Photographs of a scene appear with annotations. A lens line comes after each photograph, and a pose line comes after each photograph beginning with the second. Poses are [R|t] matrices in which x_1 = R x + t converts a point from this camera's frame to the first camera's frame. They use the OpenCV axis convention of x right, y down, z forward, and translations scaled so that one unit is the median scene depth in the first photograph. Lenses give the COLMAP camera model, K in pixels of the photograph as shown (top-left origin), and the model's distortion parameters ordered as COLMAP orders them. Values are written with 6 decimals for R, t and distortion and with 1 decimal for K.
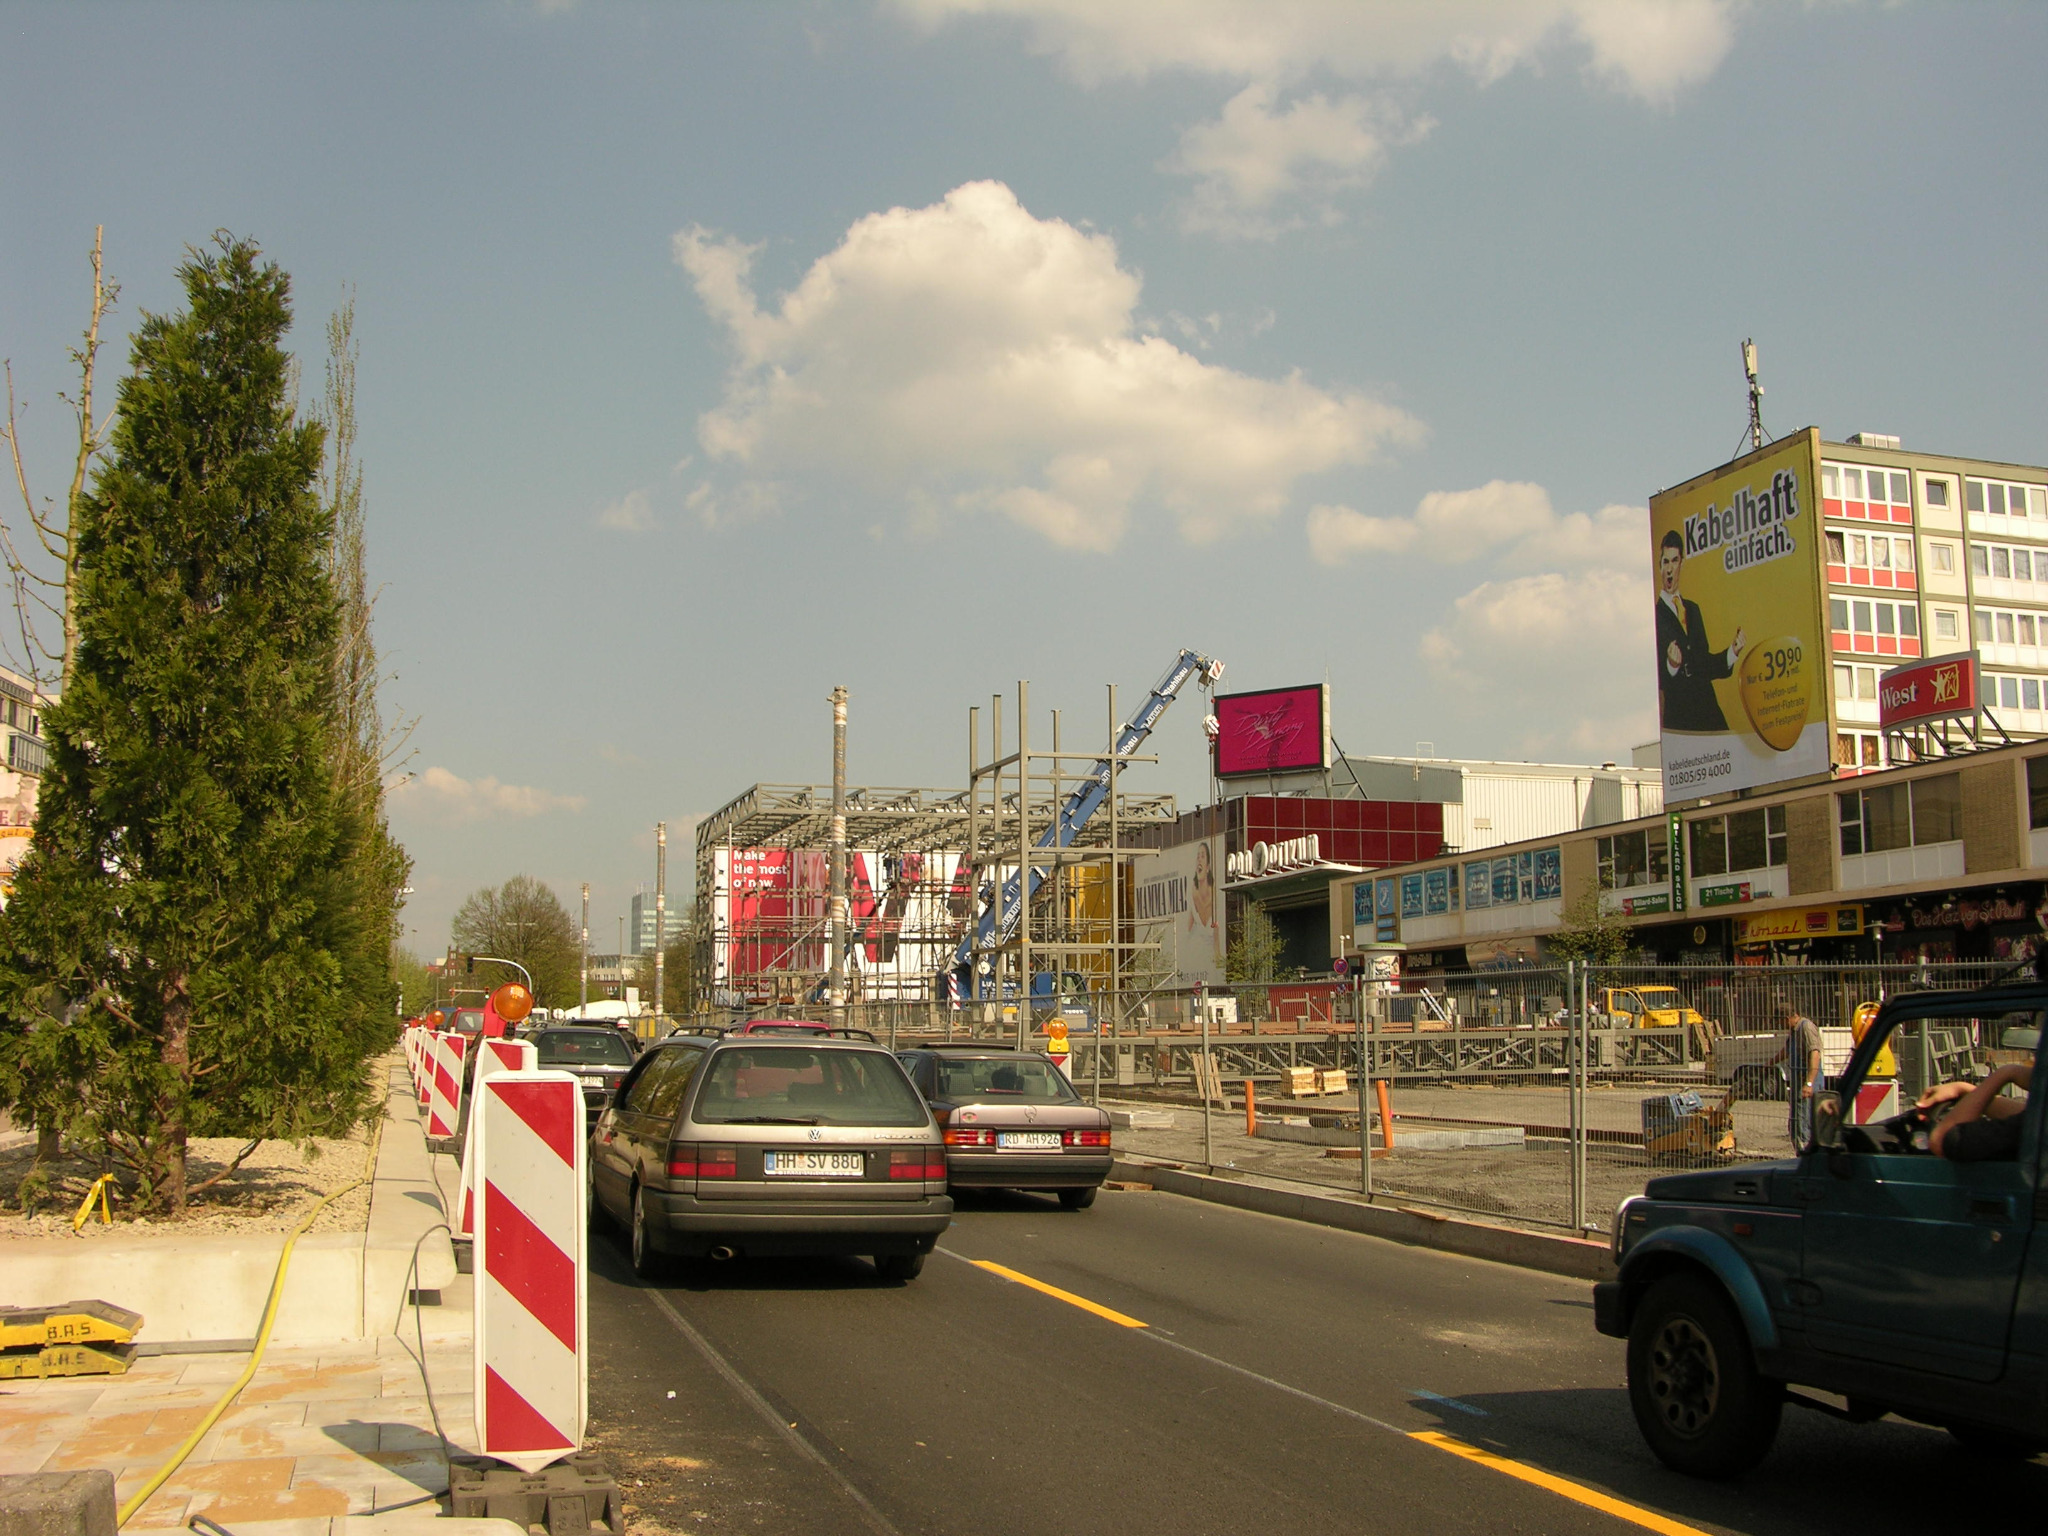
lens RADIAL K [[2106.6, 0, 1026.0], [0, 2106.6, 803.6], [0, 0, 1]] dist [-0.212022, 0.235364]
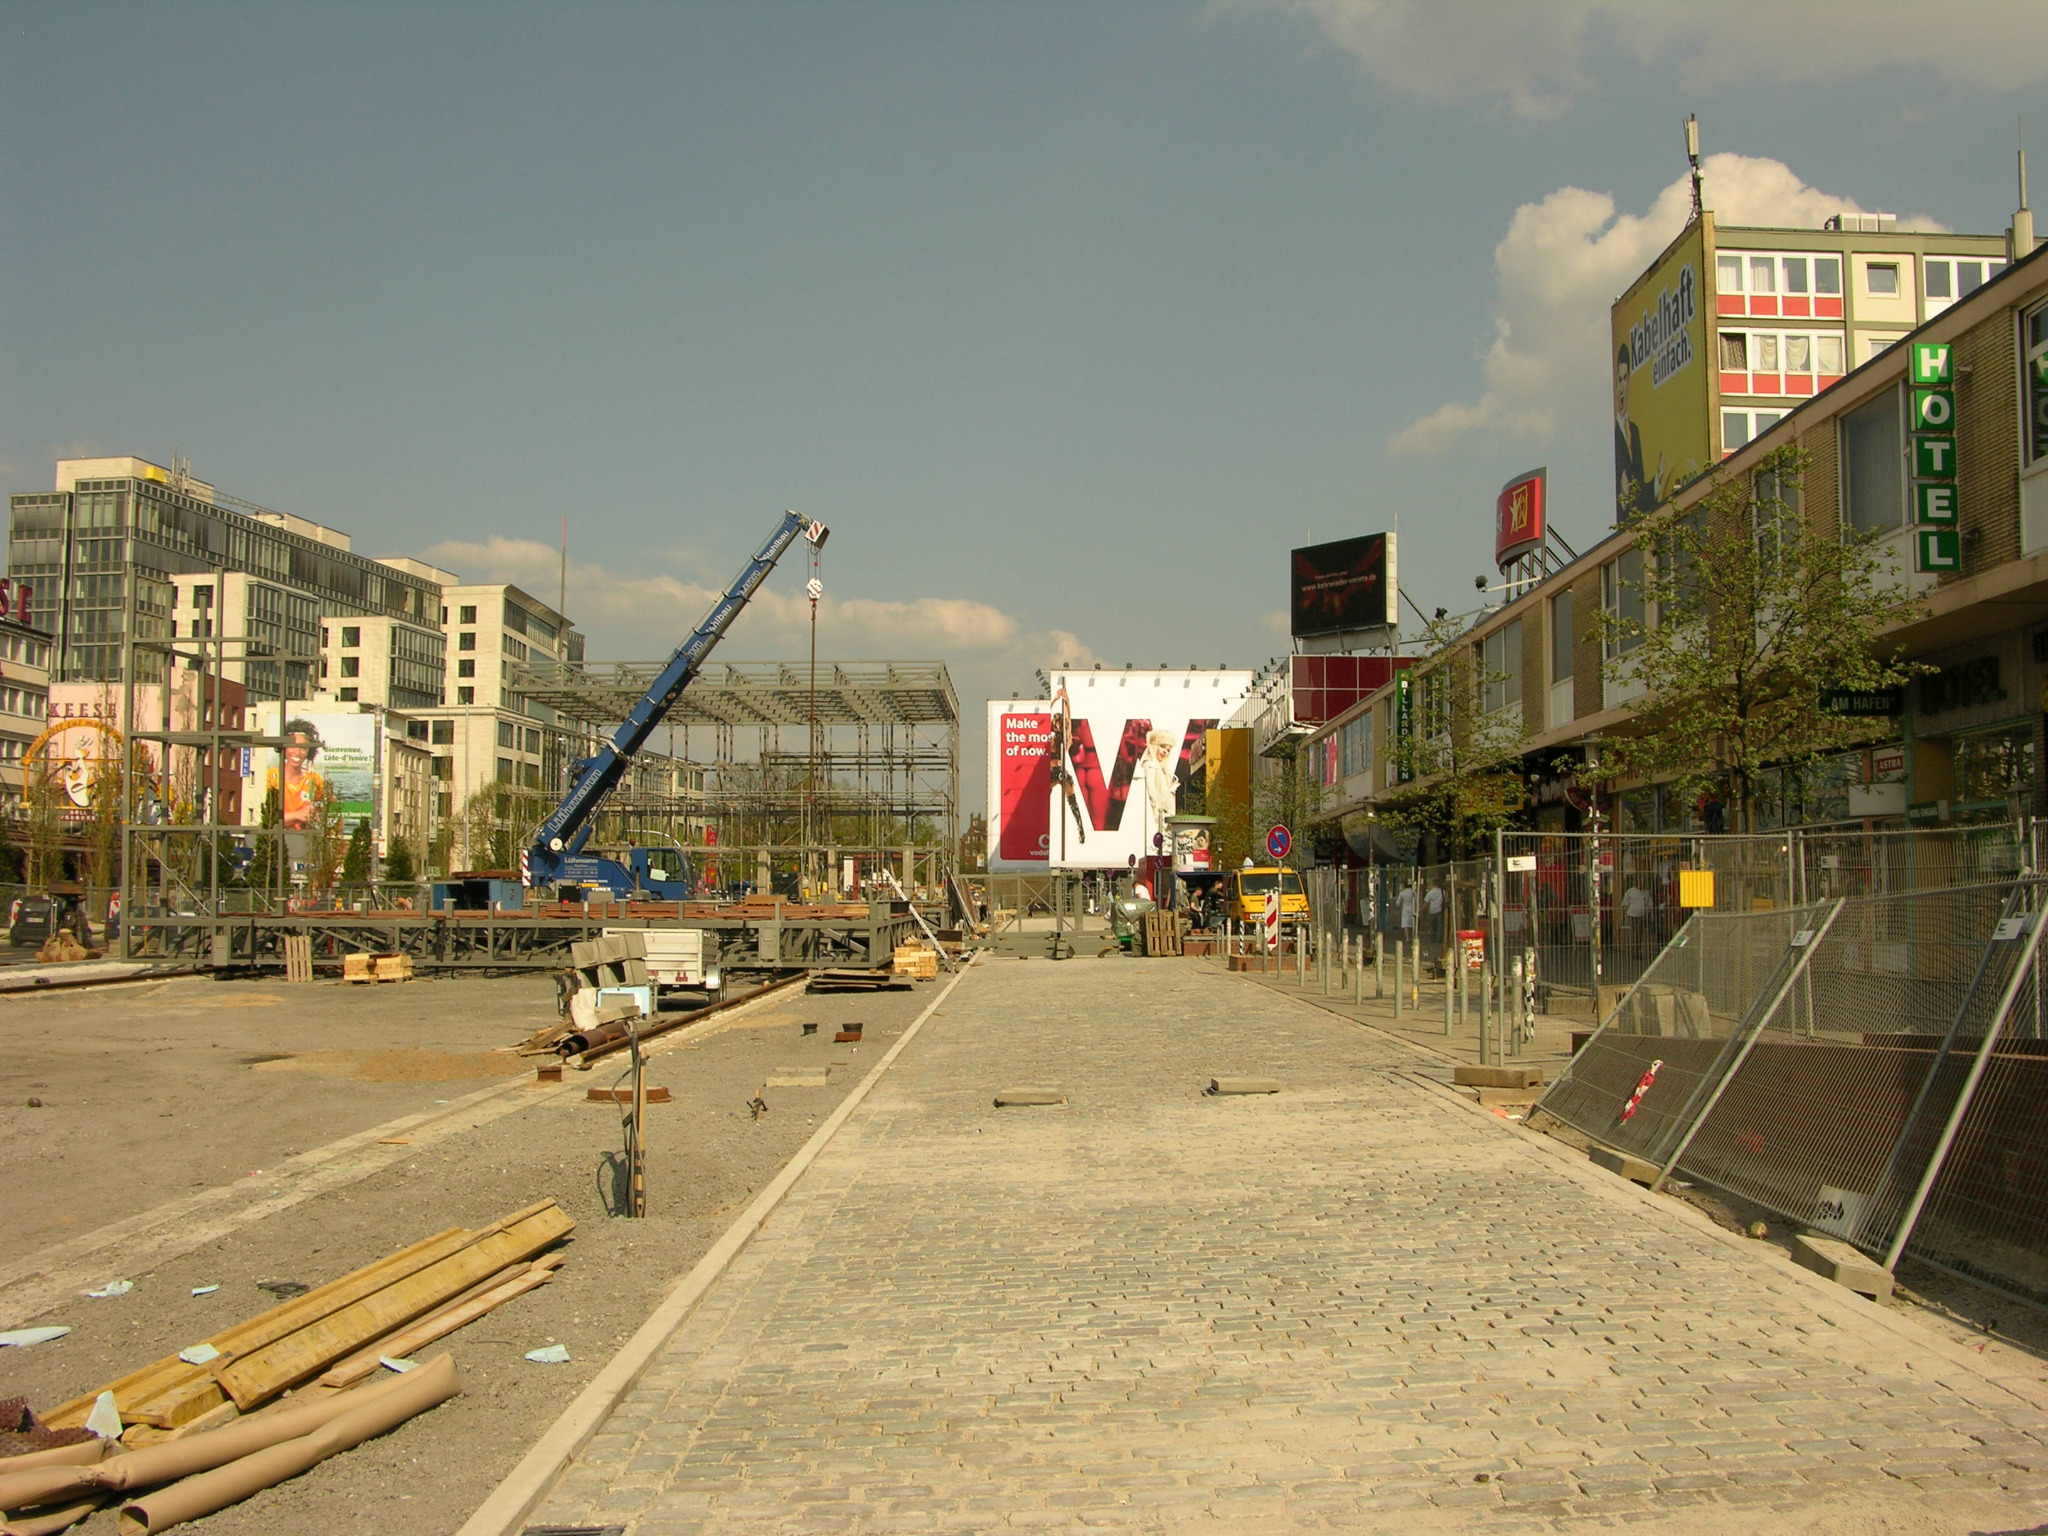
lens RADIAL K [[2106.6, 0, 1026.0], [0, 2106.6, 803.6], [0, 0, 1]] dist [-0.212022, 0.235364]
pose [[0.956226, -0.005616, -0.292577, 0.356849], [0.024638, 0.997811, 0.061370, 0.002608], [0.291592, -0.065892, 0.954271, 0.089564]]
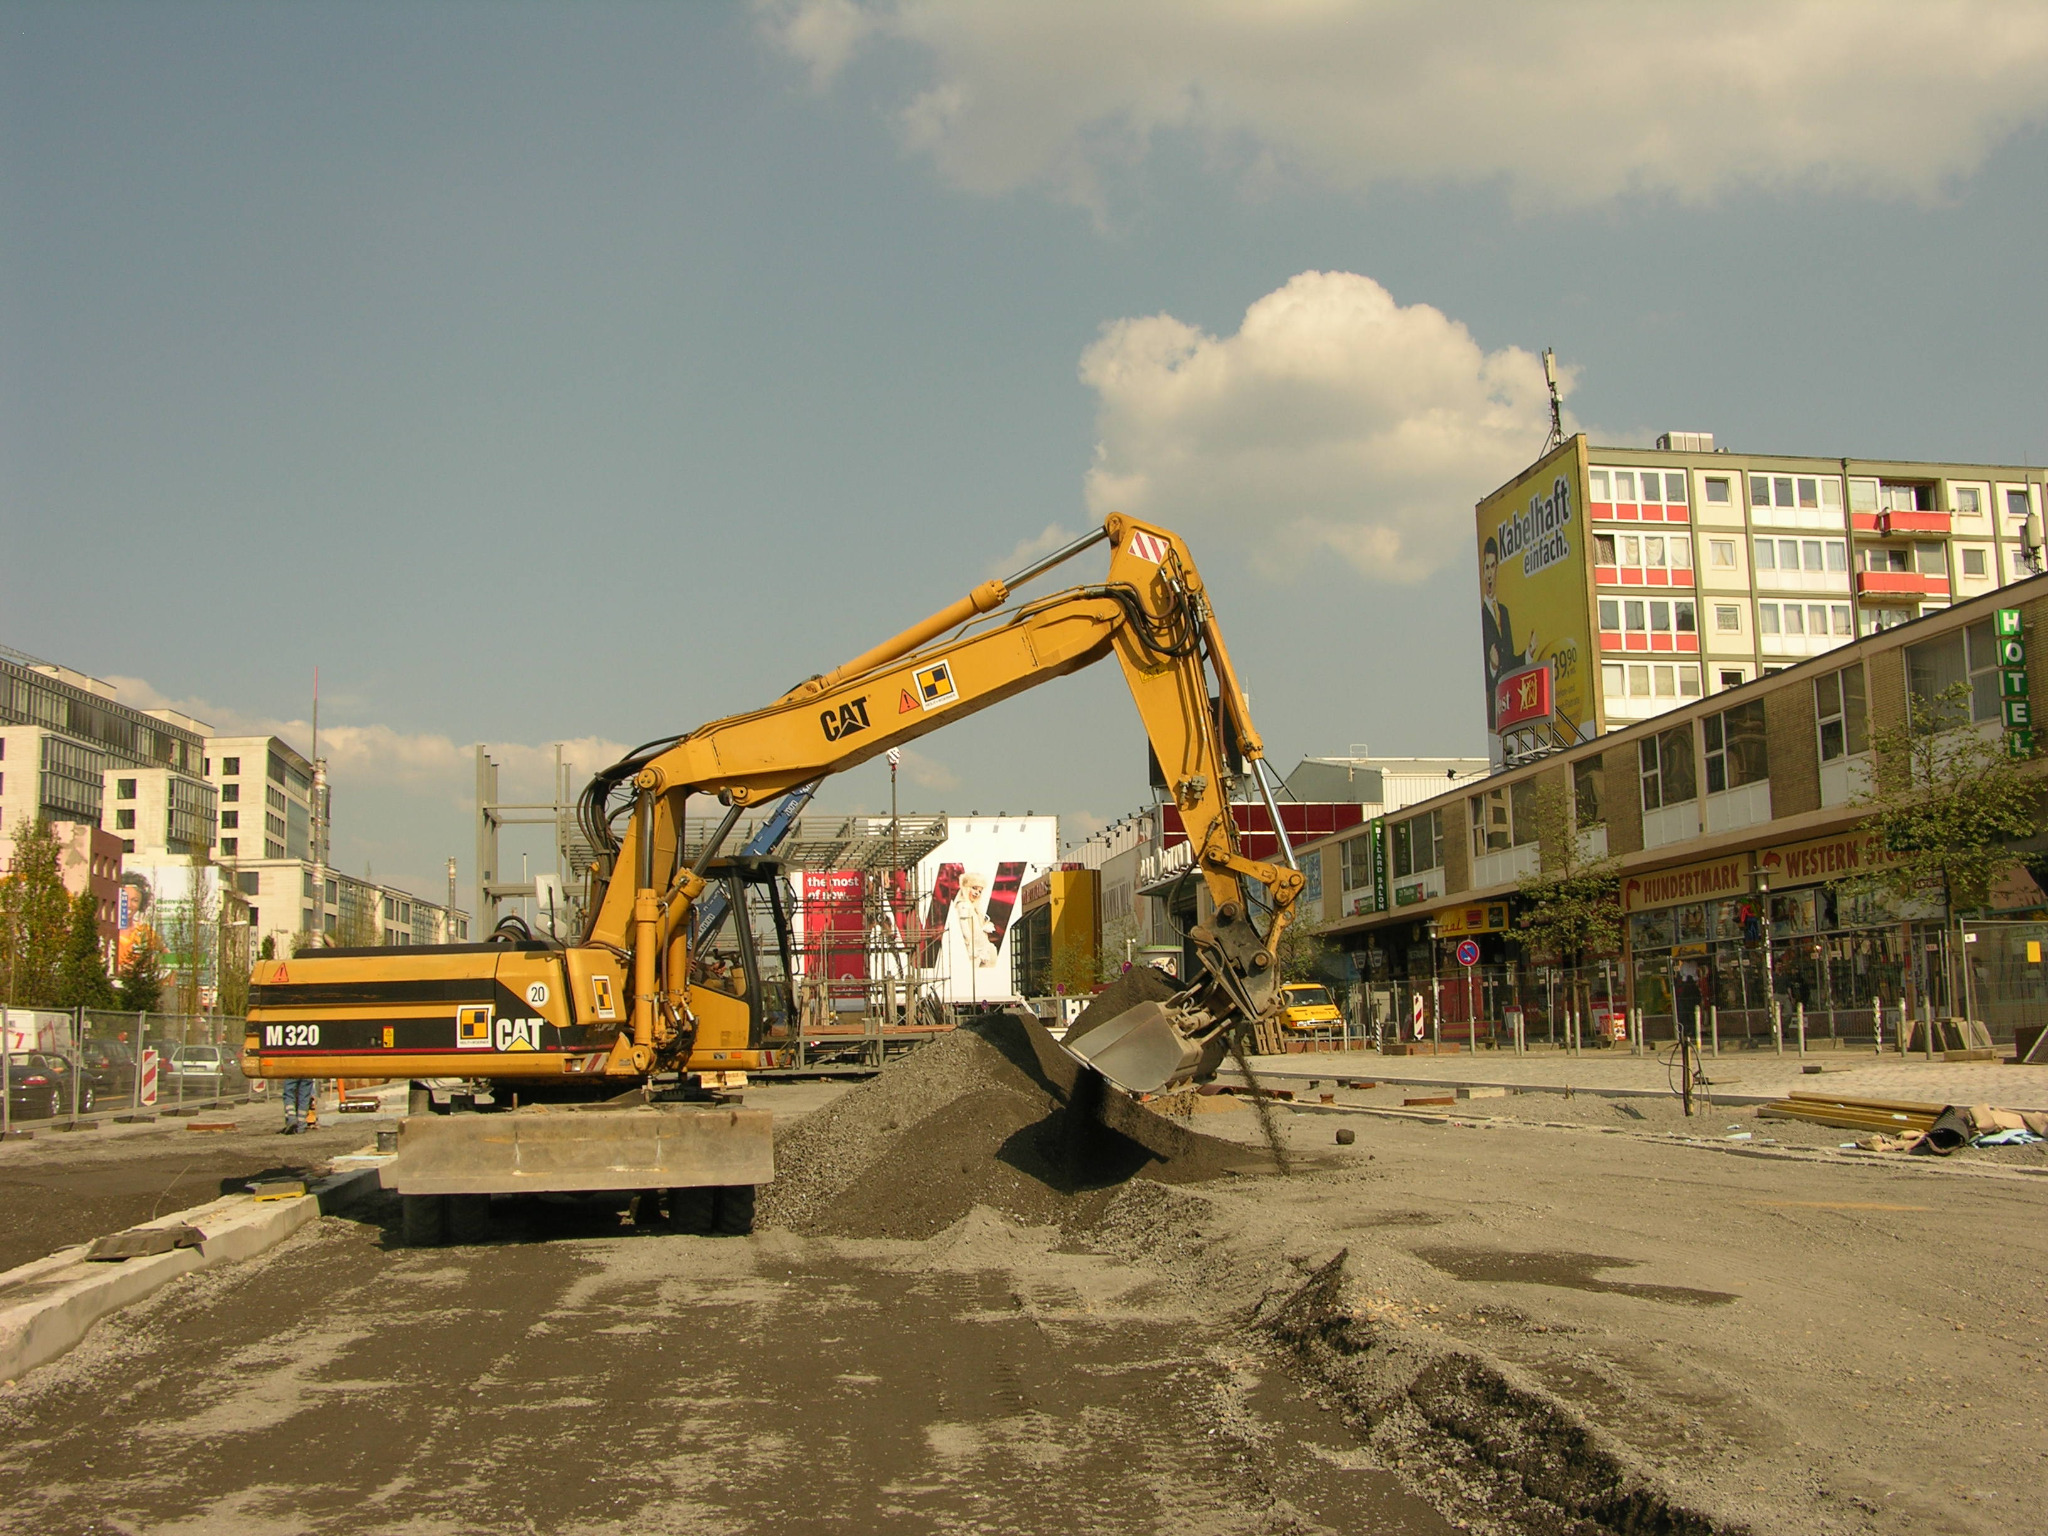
lens RADIAL K [[2106.6, 0, 1026.0], [0, 2106.6, 803.6], [0, 0, 1]] dist [-0.212022, 0.235364]
pose [[0.990879, -0.035389, -0.130024, 0.234438], [0.035506, 0.999368, -0.001422, -0.006385], [0.129992, -0.003207, 0.991510, -0.069526]]
